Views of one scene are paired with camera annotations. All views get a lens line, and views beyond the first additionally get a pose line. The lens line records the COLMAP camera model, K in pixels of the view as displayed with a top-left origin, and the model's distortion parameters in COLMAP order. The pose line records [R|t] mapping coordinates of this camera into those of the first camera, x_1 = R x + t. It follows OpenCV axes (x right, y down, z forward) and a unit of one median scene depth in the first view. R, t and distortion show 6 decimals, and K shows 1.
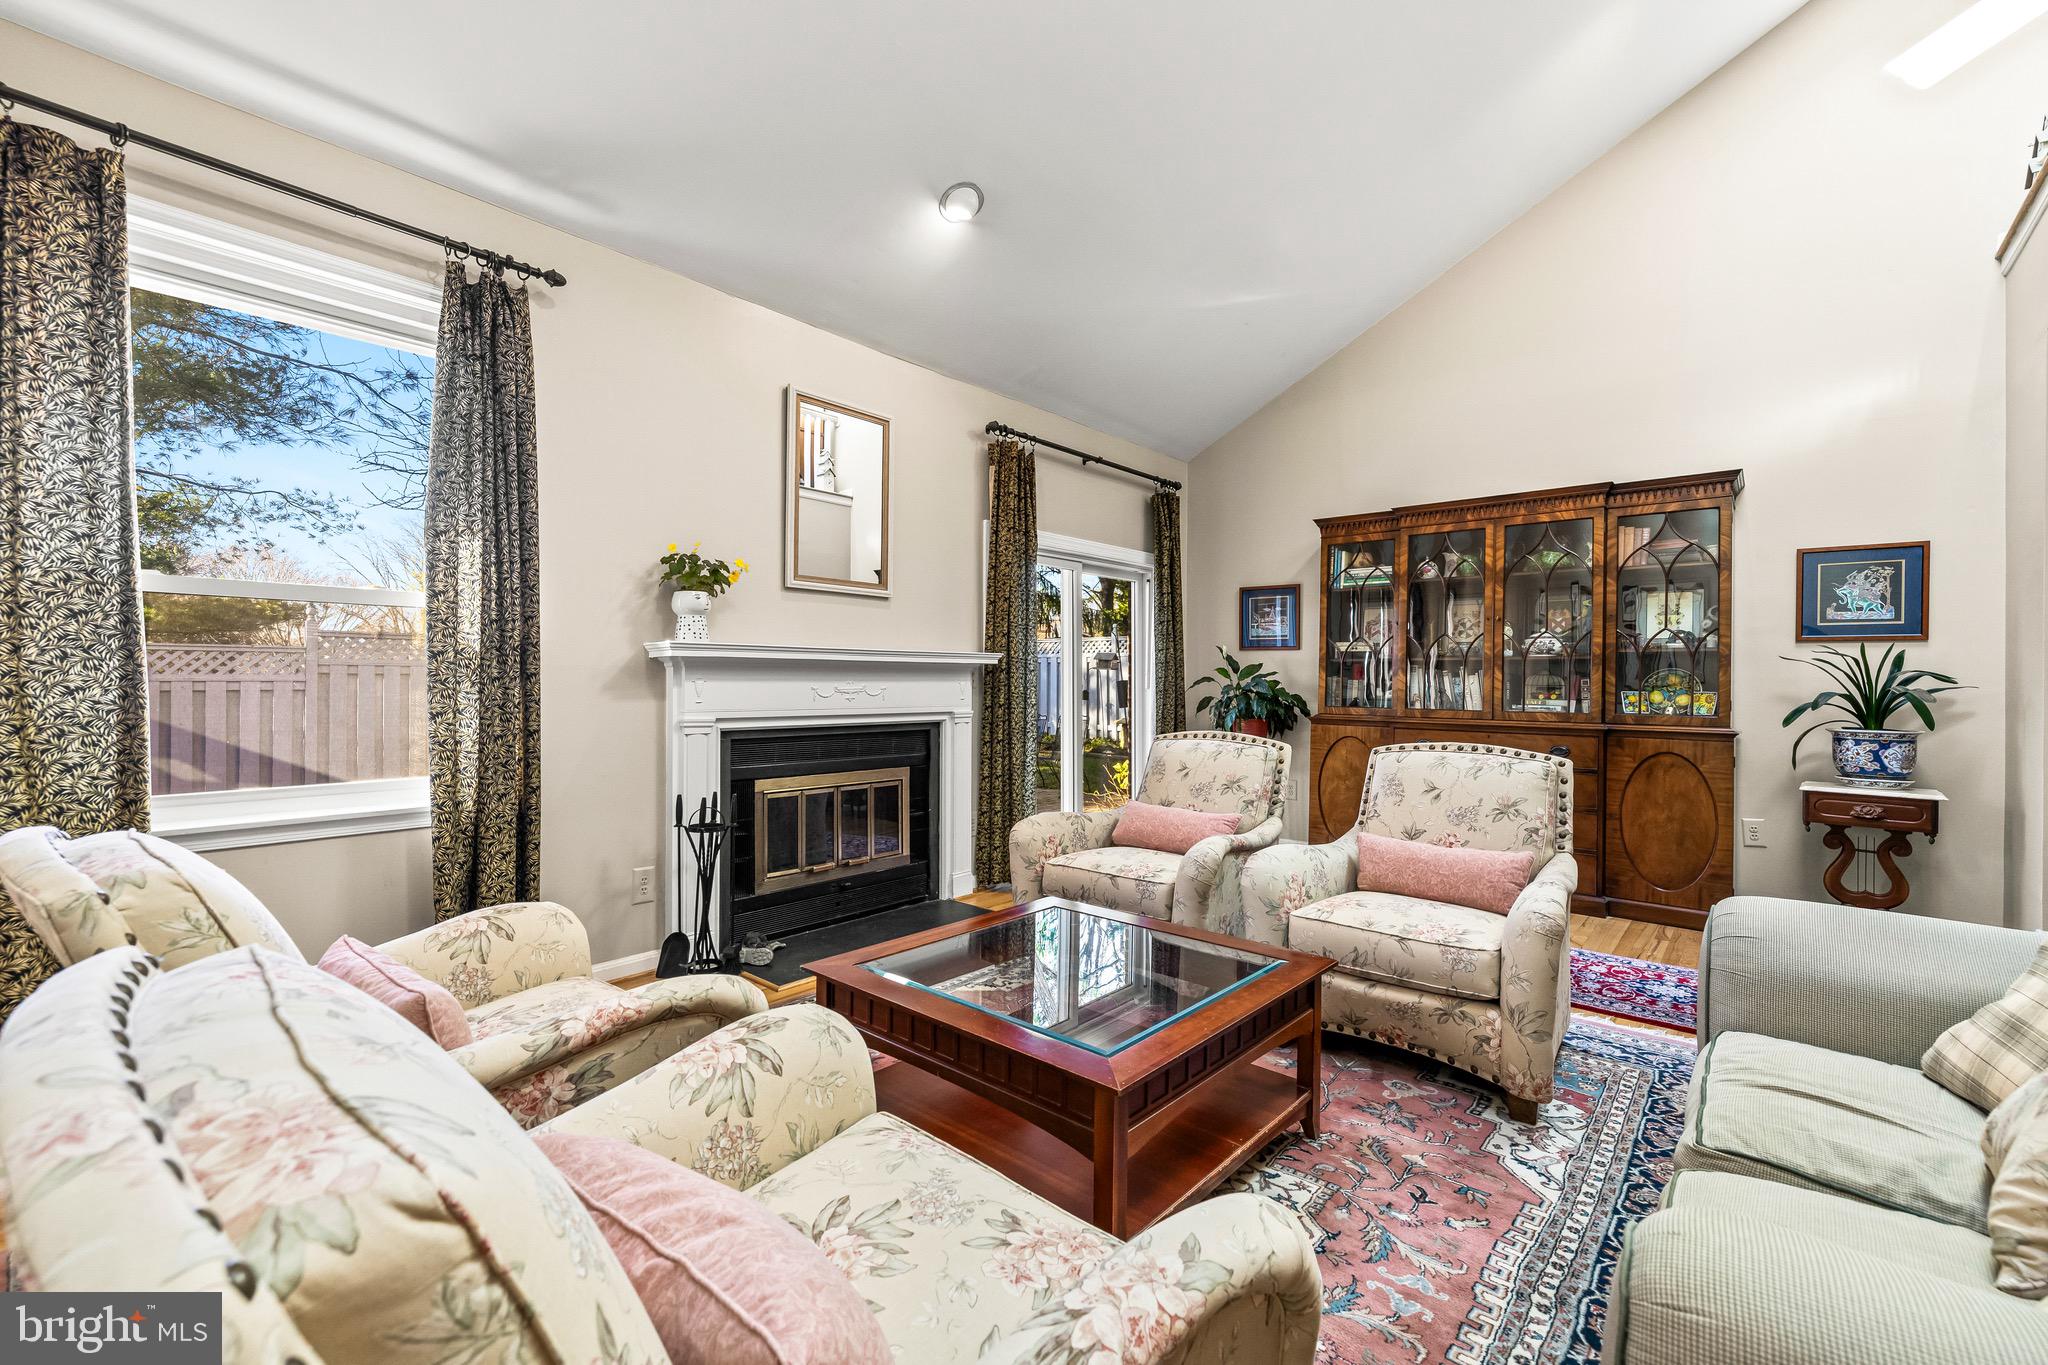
lens RADIAL K [[863.6, 0, 1036.2], [0, 863.6, 674.5], [0, 0, 1]] dist [0.002649, 0.000267]
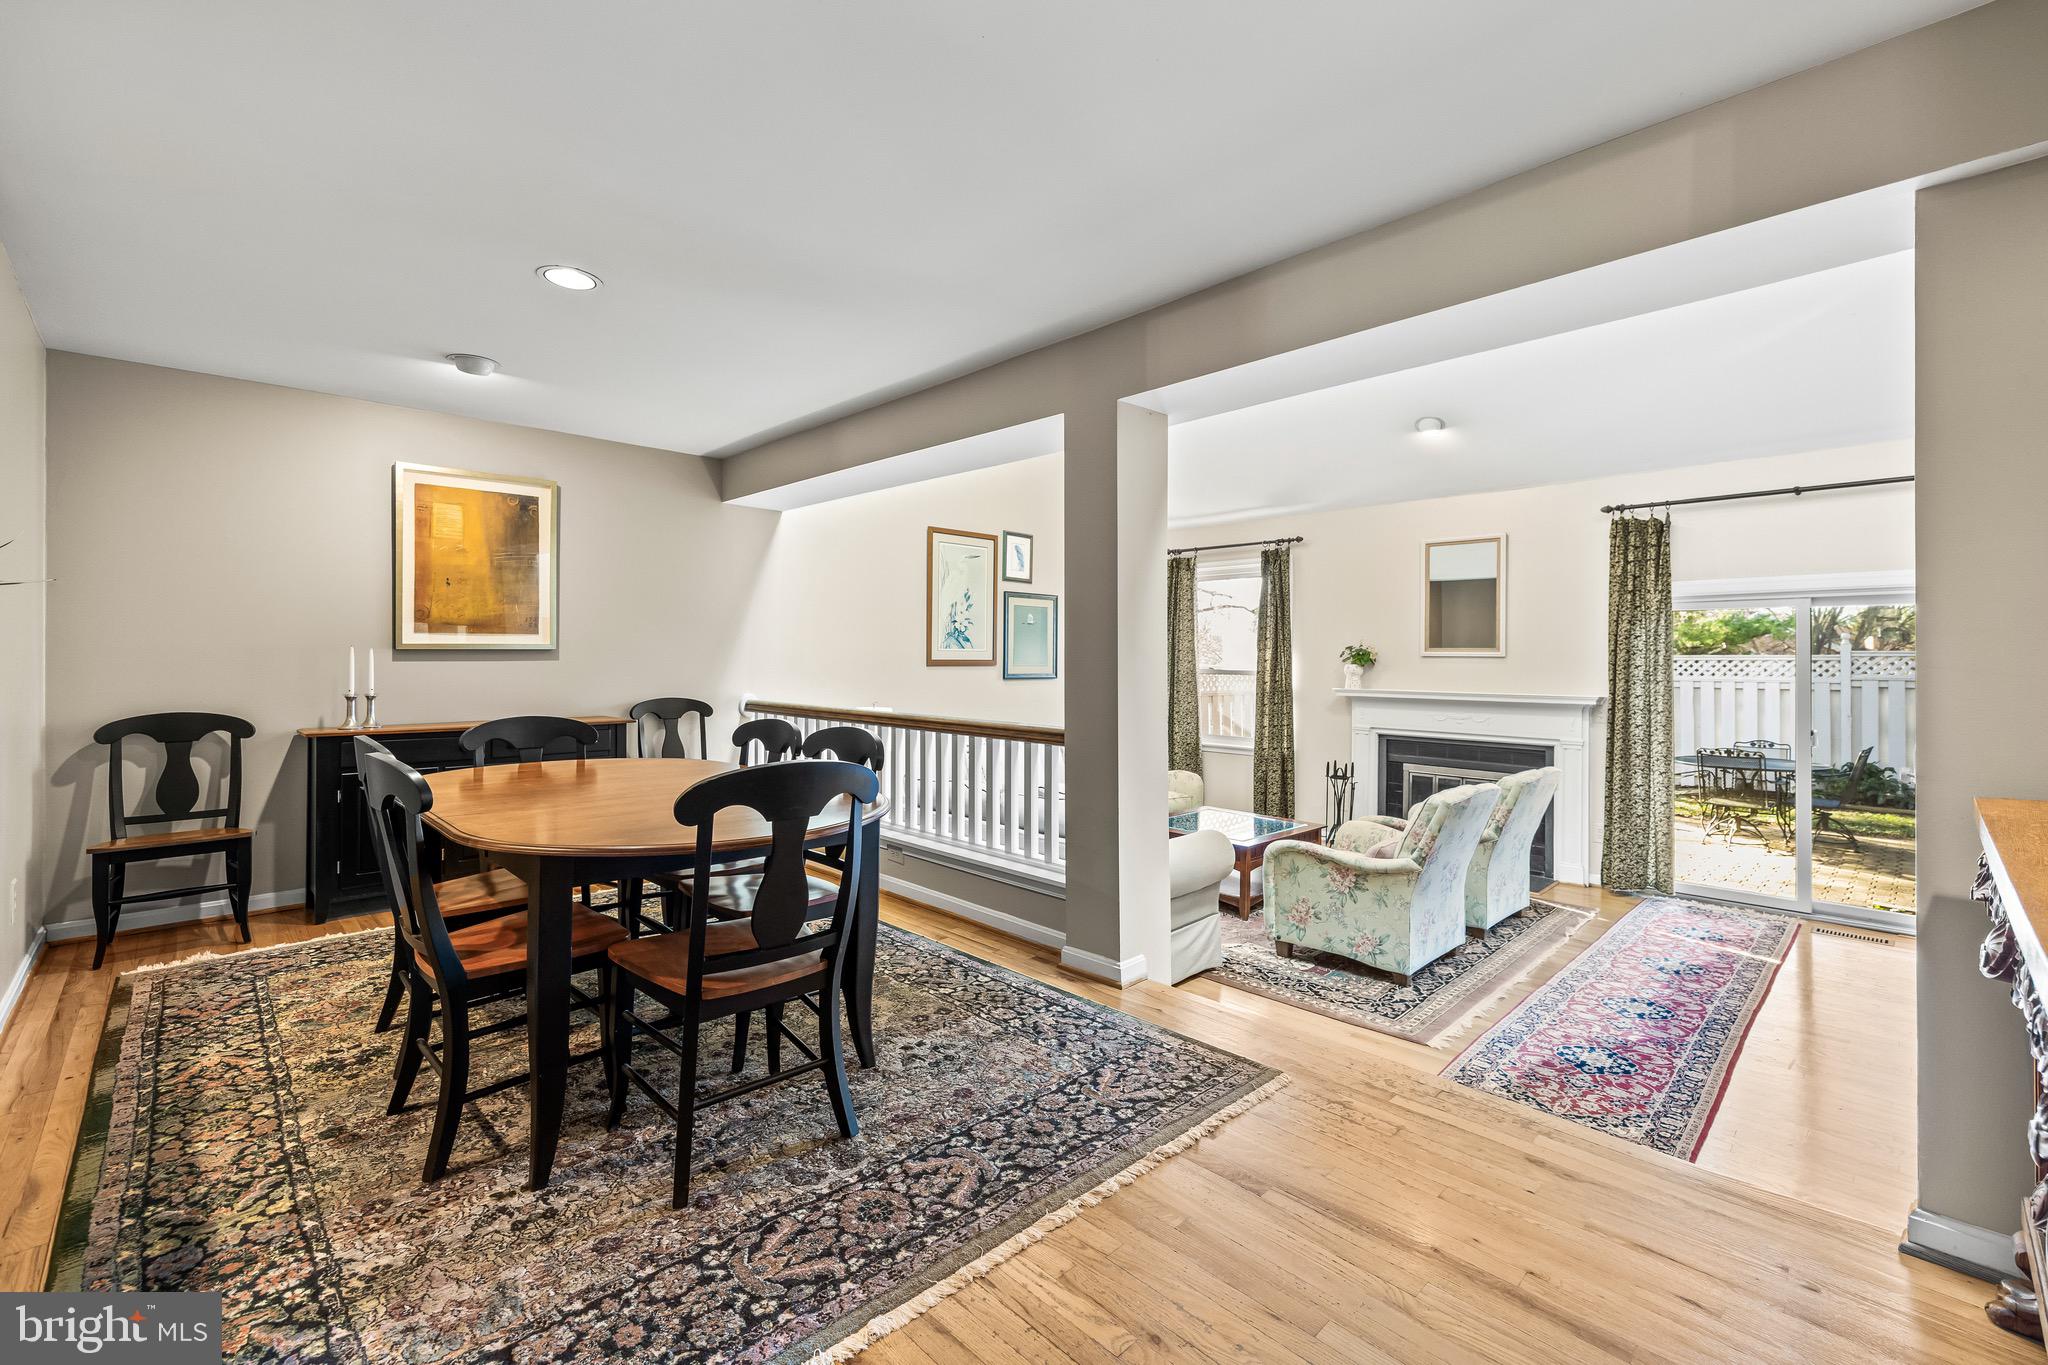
lens RADIAL K [[863.6, 0, 1020.7], [0, 863.6, 667.5], [0, 0, 1]] dist [0.002649, 0.000267]
pose [[-0.094154, 0.003076, -0.995553, 1.768557], [-0.003055, 0.999990, 0.003379, -0.094085], [0.995553, 0.003360, -0.094143, 0.413124]]
